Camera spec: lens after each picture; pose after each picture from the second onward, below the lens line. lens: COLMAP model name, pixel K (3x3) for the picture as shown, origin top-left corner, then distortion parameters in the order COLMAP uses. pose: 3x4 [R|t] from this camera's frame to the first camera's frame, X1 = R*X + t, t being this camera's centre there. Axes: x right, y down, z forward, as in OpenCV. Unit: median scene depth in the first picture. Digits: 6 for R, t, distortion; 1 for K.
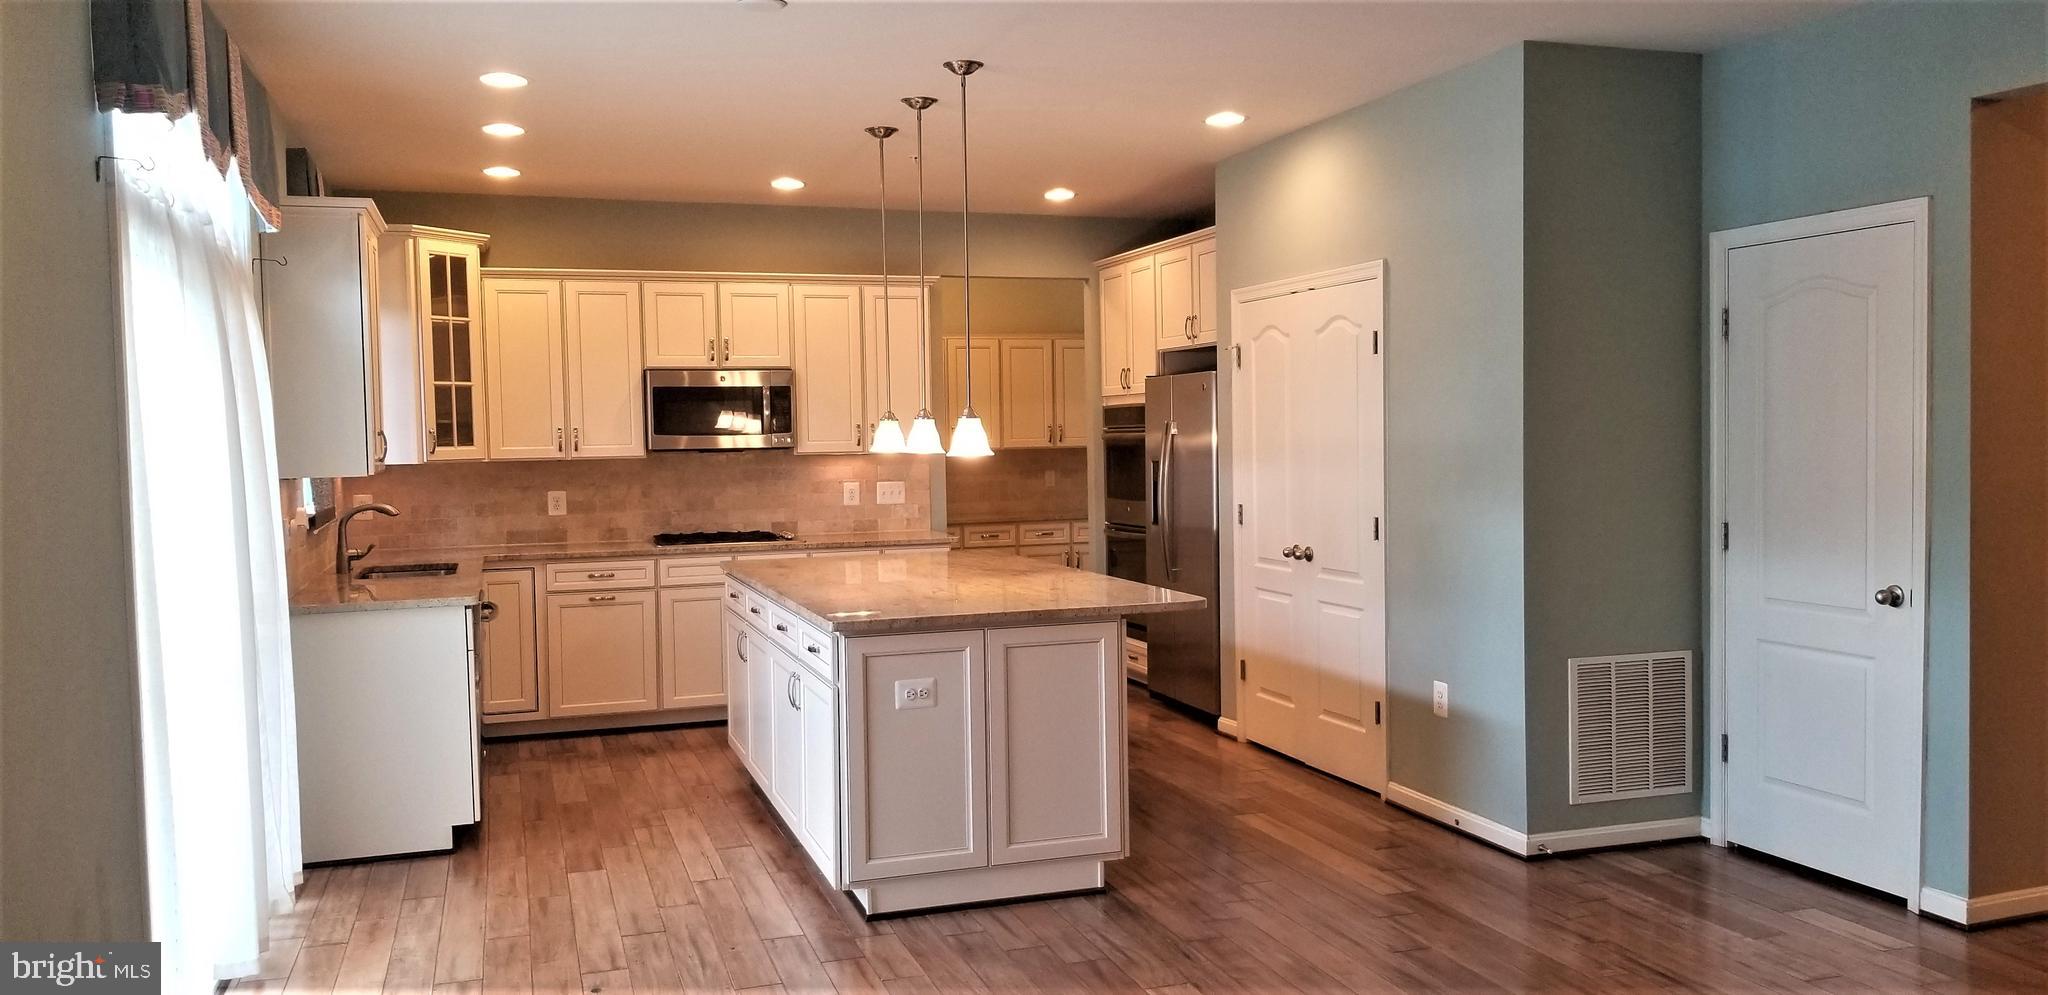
lens RADIAL K [[1603.0, 0, 1031.2], [0, 1603.0, 506.7], [0, 0, 1]] dist [0.036020, -0.026869]
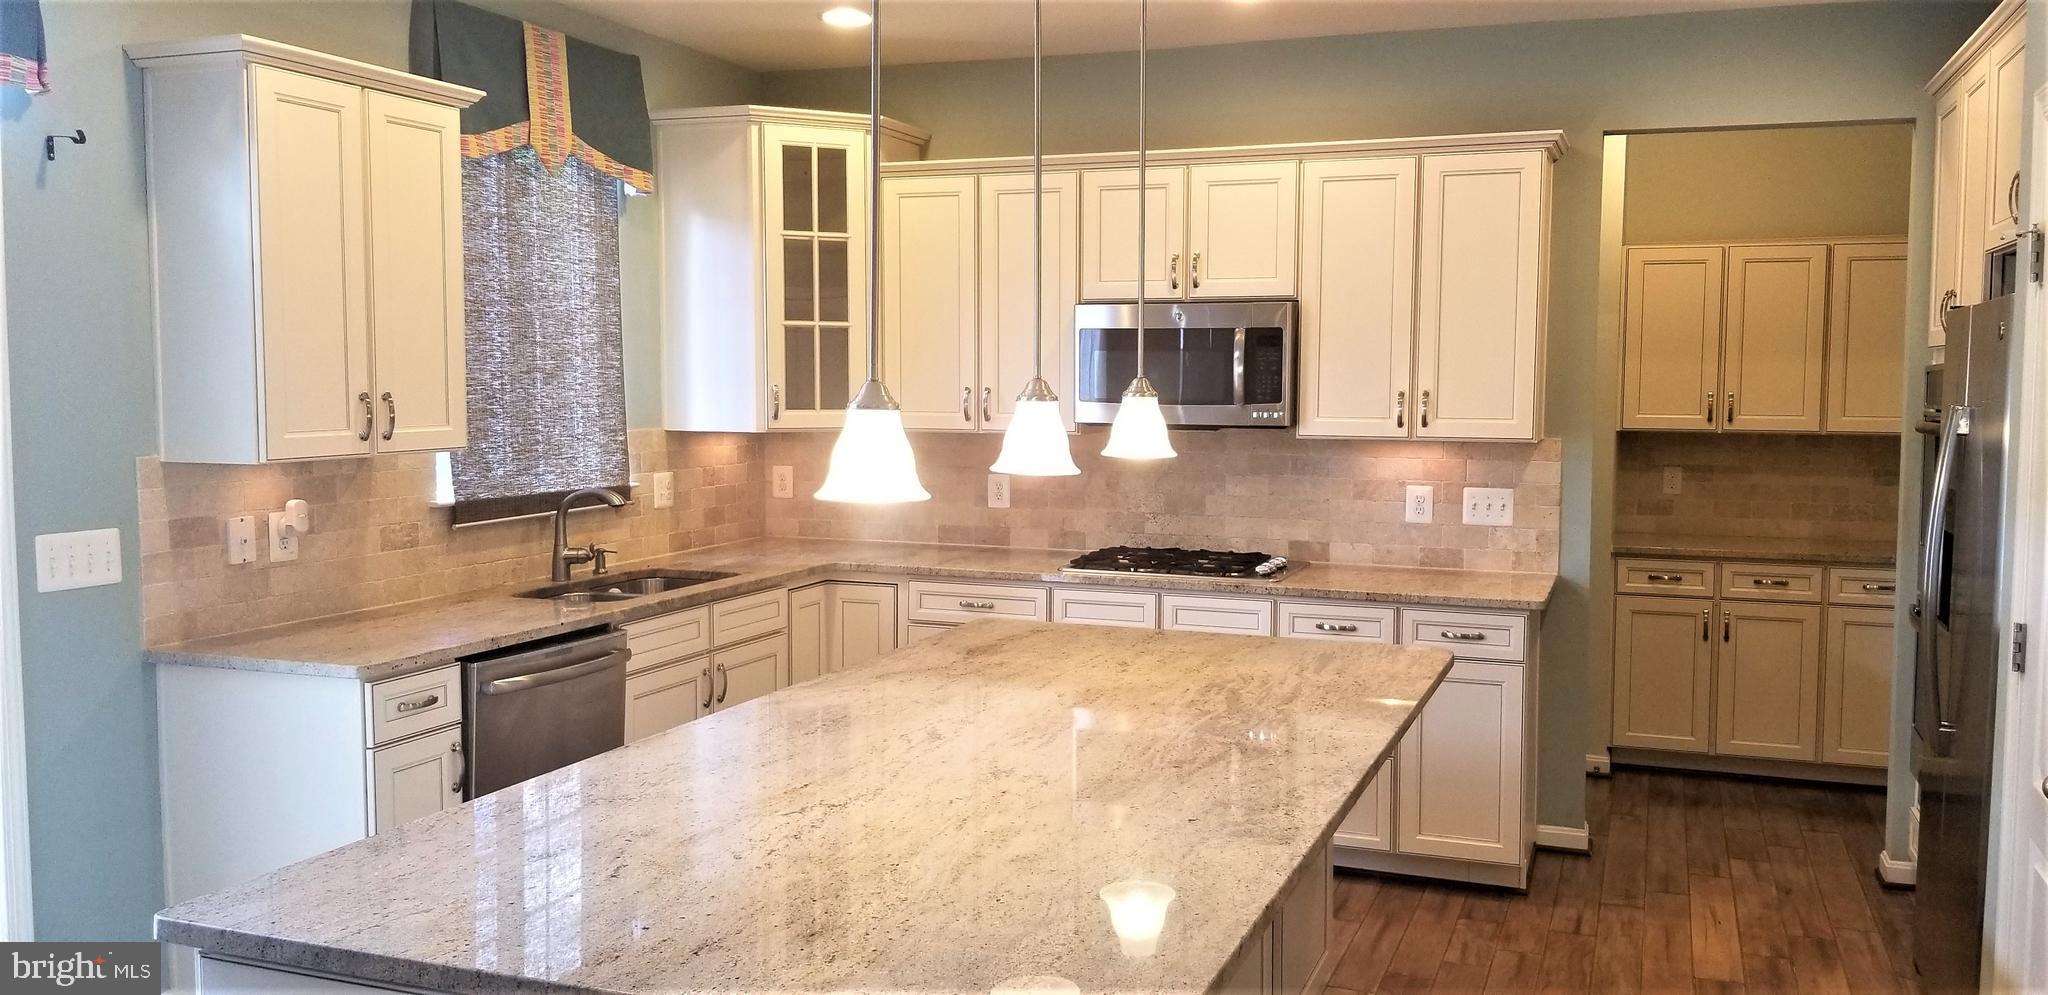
lens RADIAL K [[1603.0, 0, 1037.6], [0, 1603.0, 490.2], [0, 0, 1]] dist [0.036020, -0.026869]
pose [[0.774469, 0.066619, -0.629095, 0.166413], [-0.048288, 0.997764, 0.046213, -0.036226], [0.630767, -0.005412, 0.775954, 0.455962]]
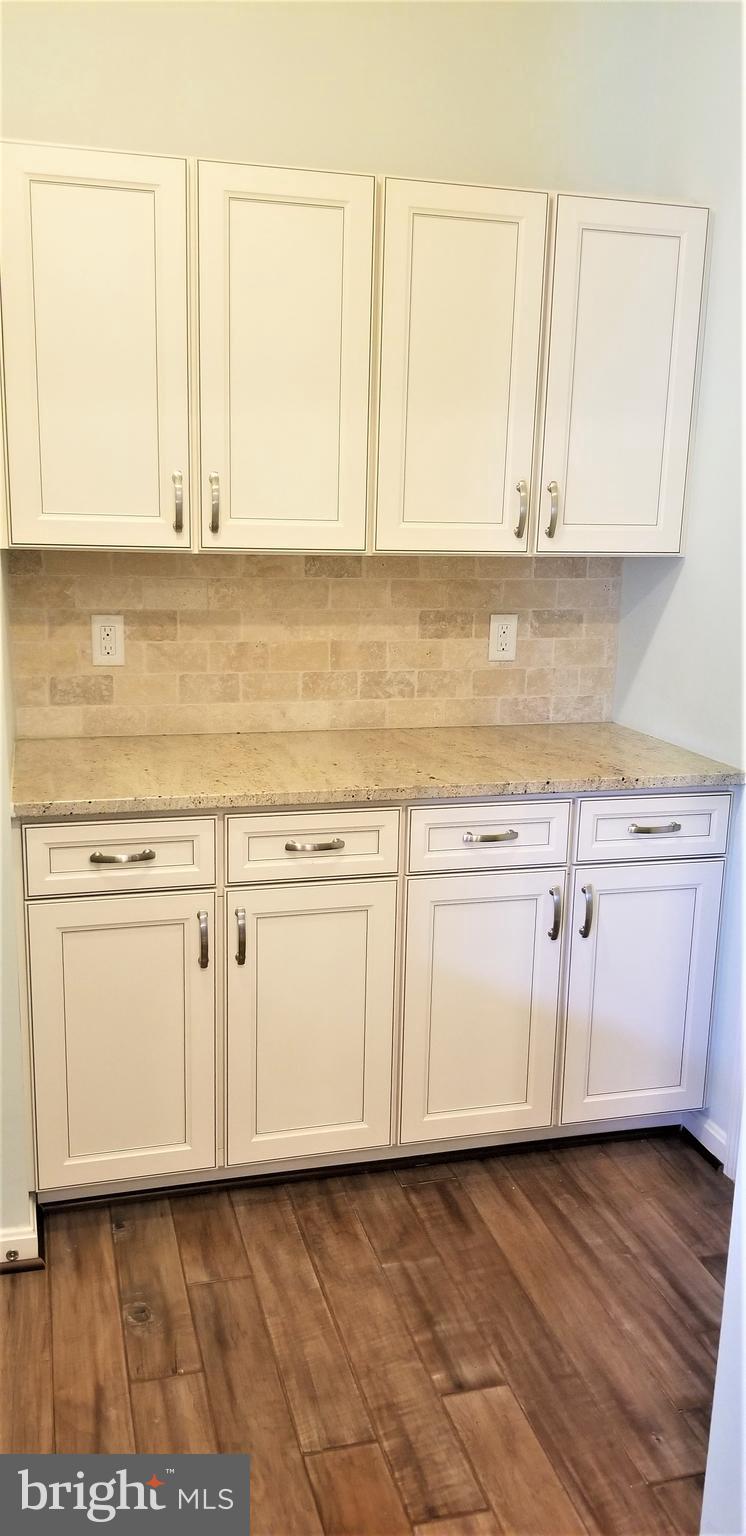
lens RADIAL K [[1202.3, 0, 380.5], [0, 1202.3, 768.1], [0, 0, 1]] dist [0.036020, -0.026869]
pose [[0.998554, 0.046809, -0.026435, -0.009375], [-0.041701, 0.984799, 0.168615, -0.043437], [0.033926, -0.167269, 0.985327, 0.950929]]
